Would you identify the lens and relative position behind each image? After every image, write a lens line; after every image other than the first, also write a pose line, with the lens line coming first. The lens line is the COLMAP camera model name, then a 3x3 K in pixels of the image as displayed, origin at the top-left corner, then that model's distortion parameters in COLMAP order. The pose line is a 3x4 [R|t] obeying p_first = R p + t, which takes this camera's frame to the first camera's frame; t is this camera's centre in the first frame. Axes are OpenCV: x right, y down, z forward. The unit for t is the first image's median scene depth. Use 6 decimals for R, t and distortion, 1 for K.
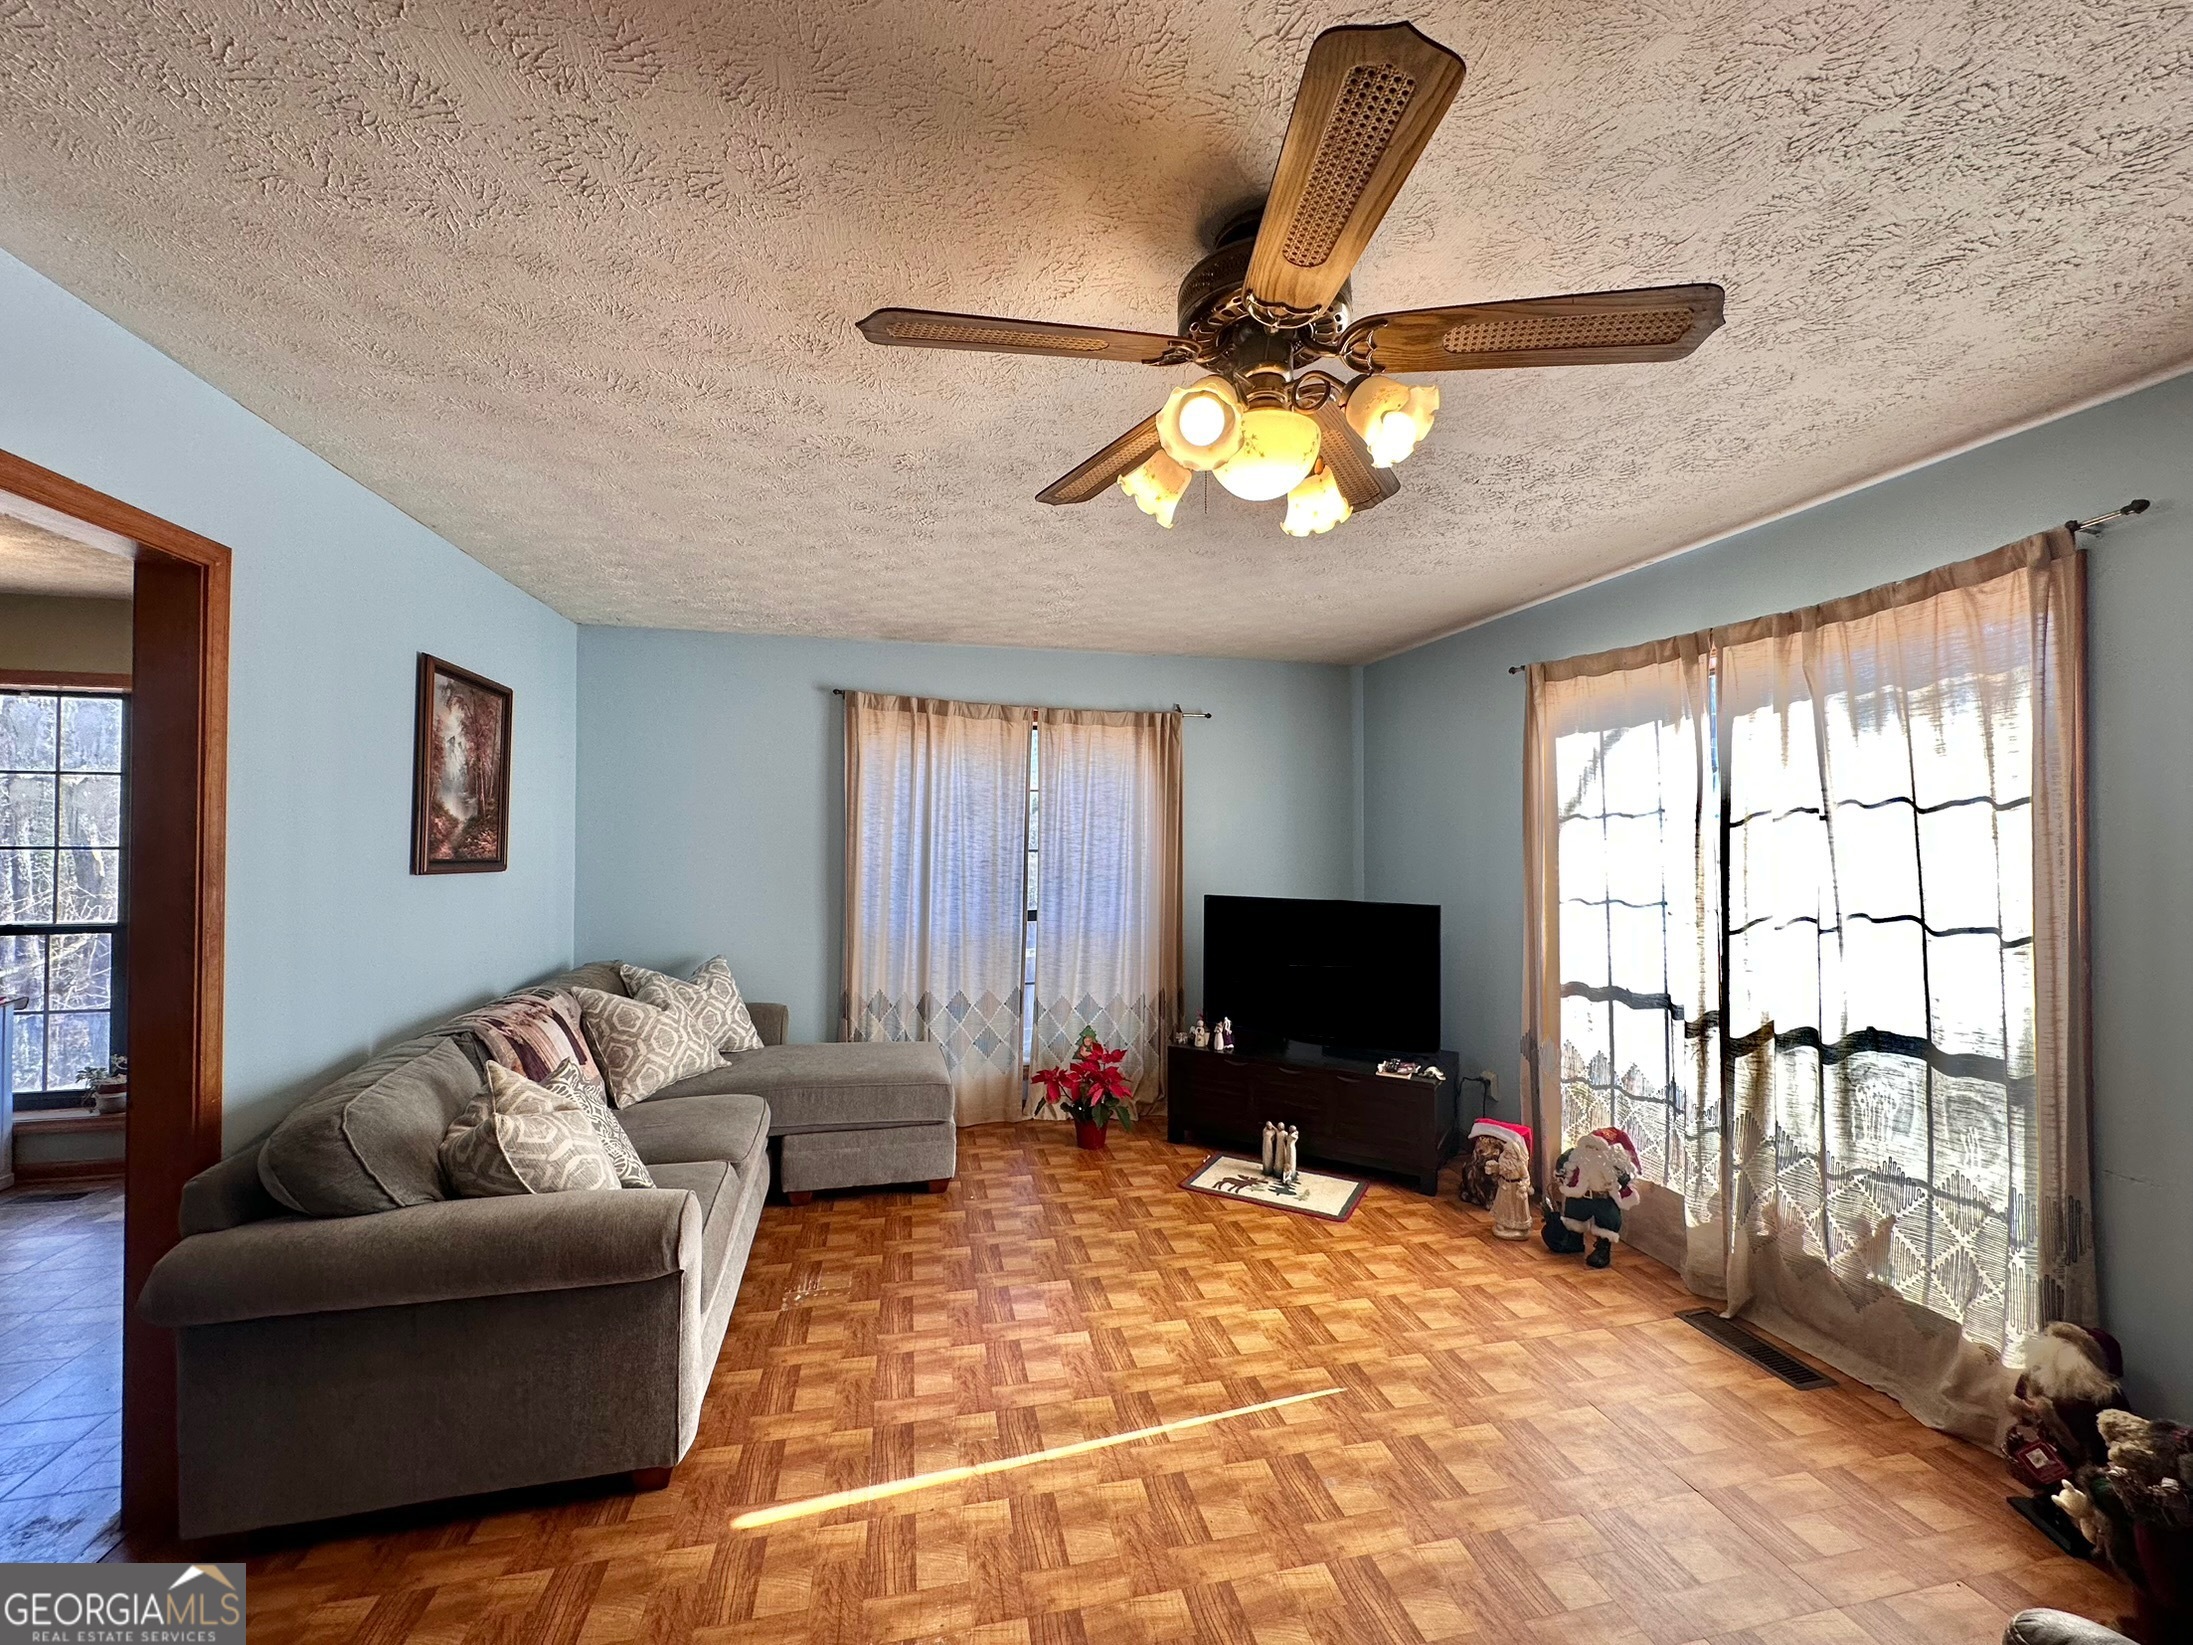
lens RADIAL K [[877.2, 0, 1098.0], [0, 877.2, 821.5], [0, 0, 1]] dist [0.000252, 0.000884]
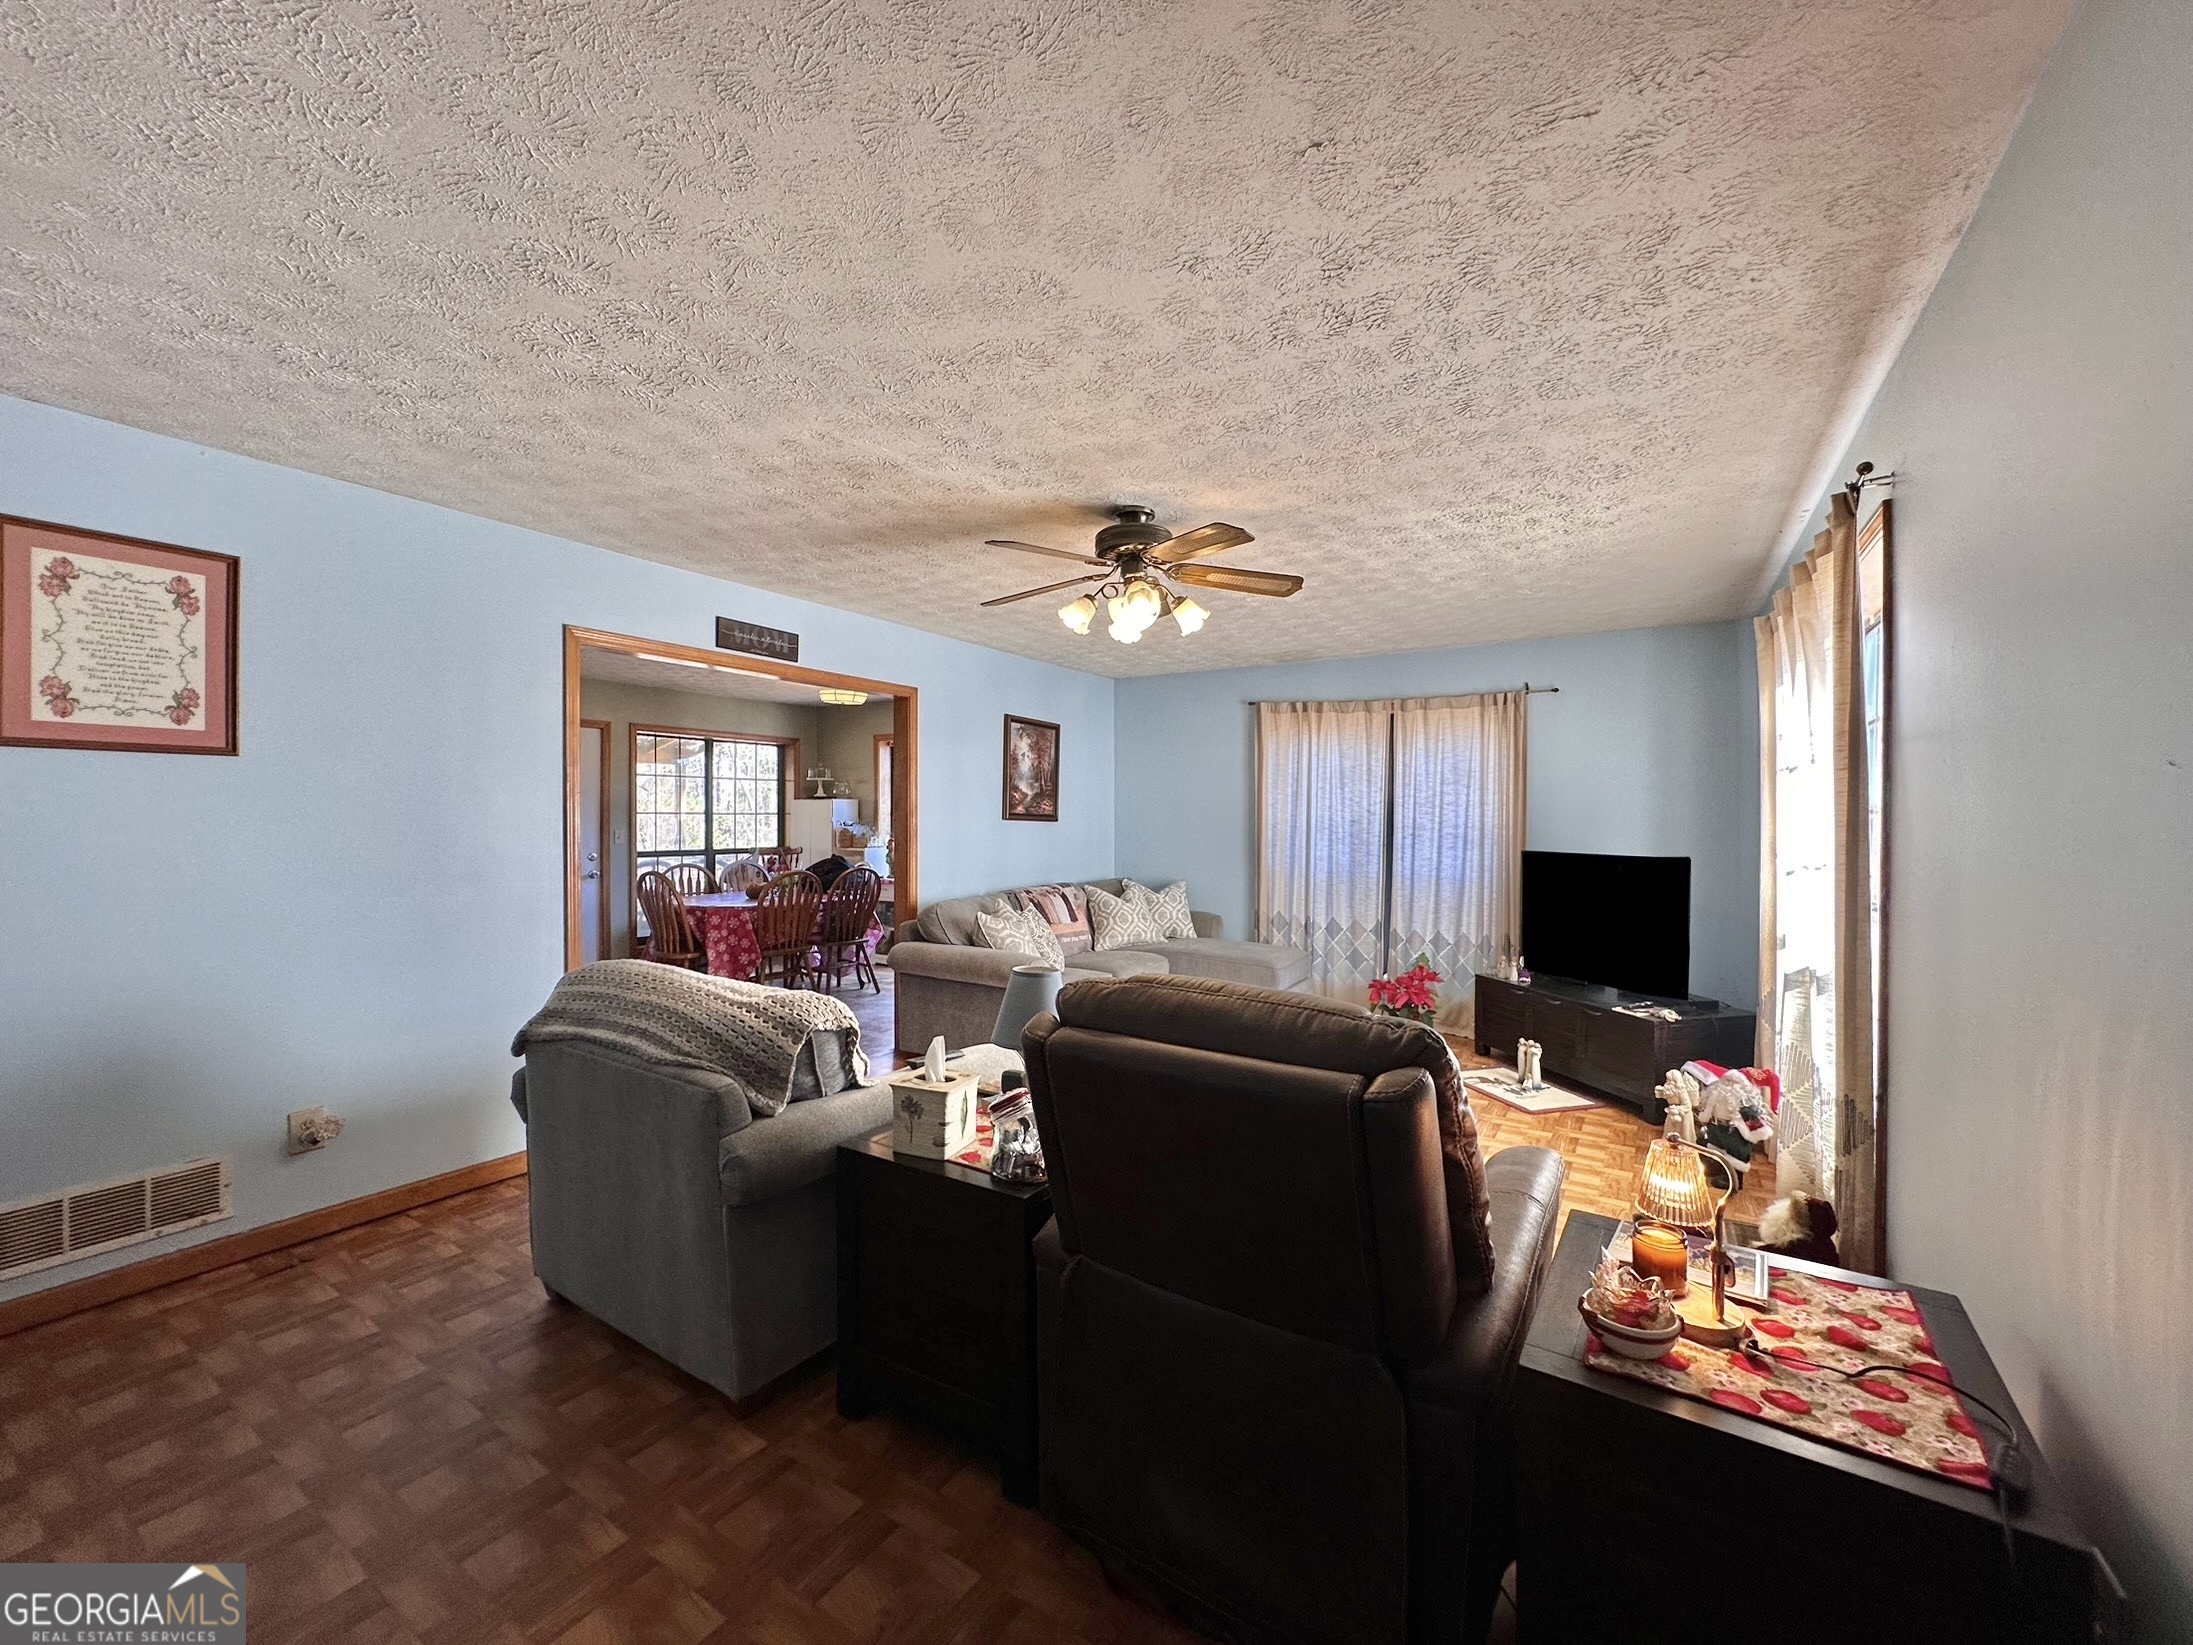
lens RADIAL K [[877.2, 0, 1097.1], [0, 877.2, 821.3], [0, 0, 1]] dist [0.000252, 0.000884]
pose [[0.701383, 0.000254, -0.712785, 0.758362], [0.011287, 0.999871, 0.011463, 0.036916], [0.712695, -0.016085, 0.701289, -0.272825]]
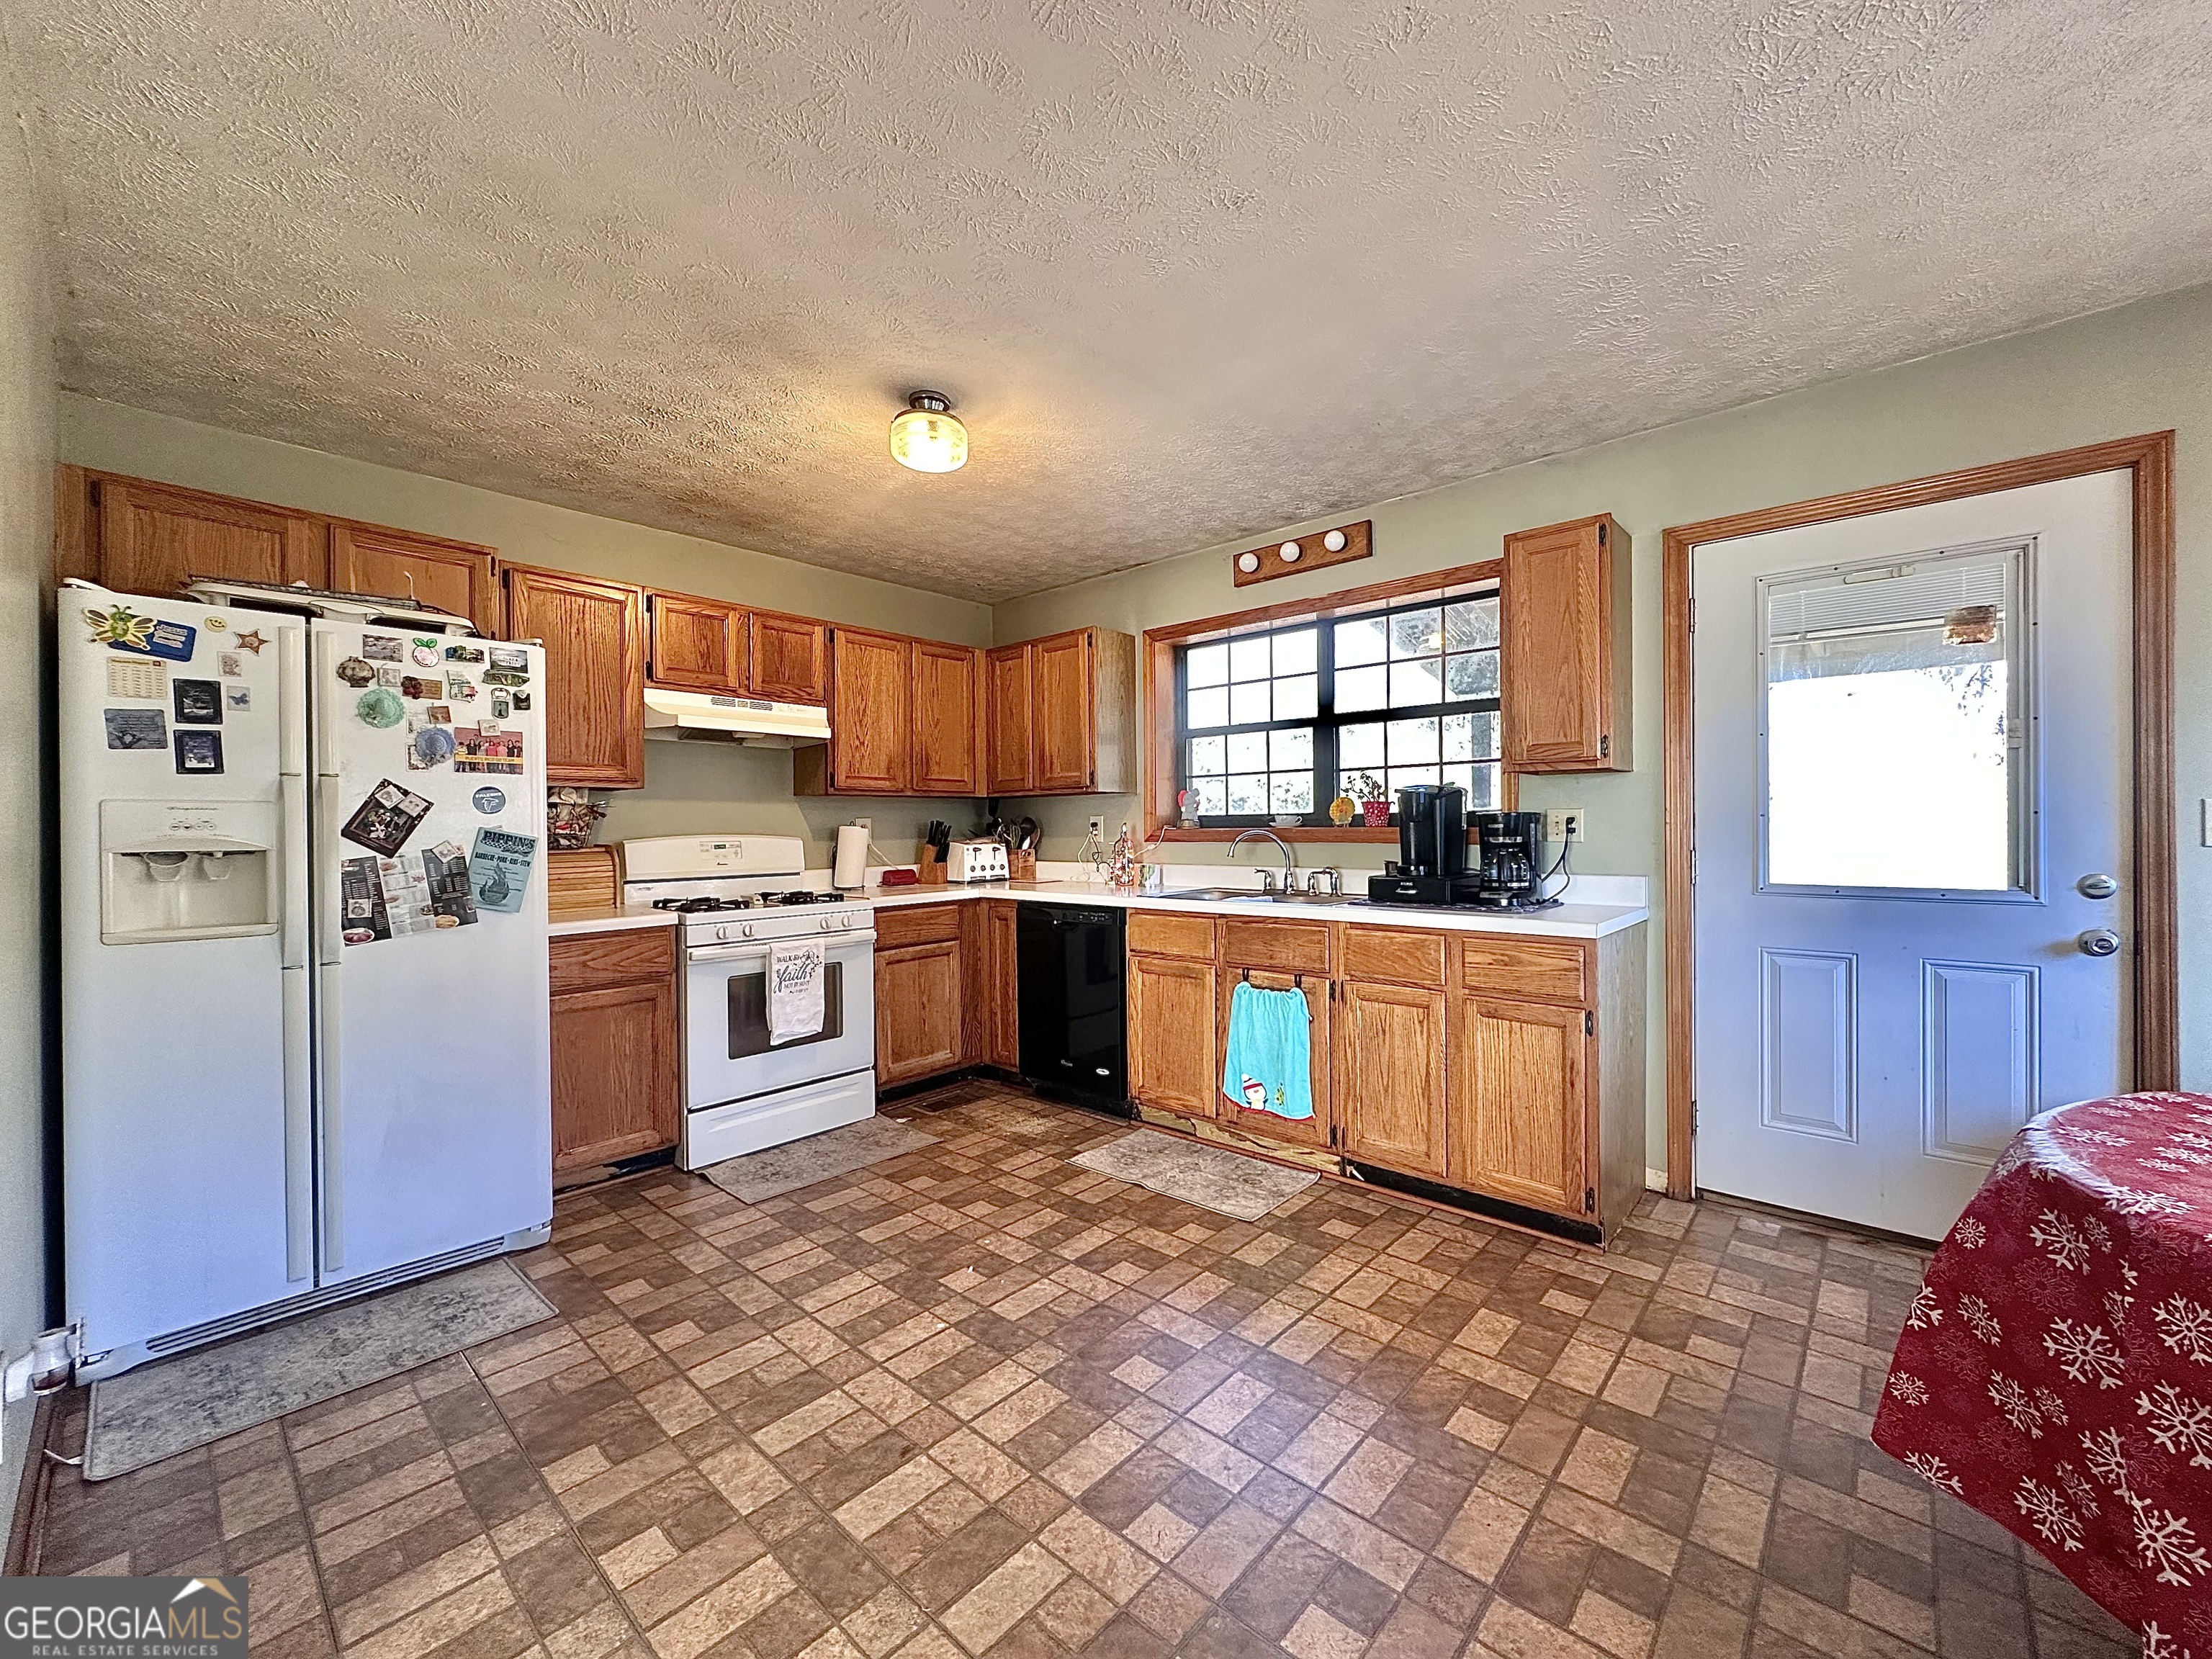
lens RADIAL K [[882.9, 0, 1105.0], [0, 882.9, 825.3], [0, 0, 1]] dist [-0.002900, 0.000618]
pose [[-0.826709, -0.001019, -0.562629, -0.665486], [0.012335, 0.999725, -0.019936, 0.093191], [0.562494, -0.023421, -0.826469, 0.498316]]
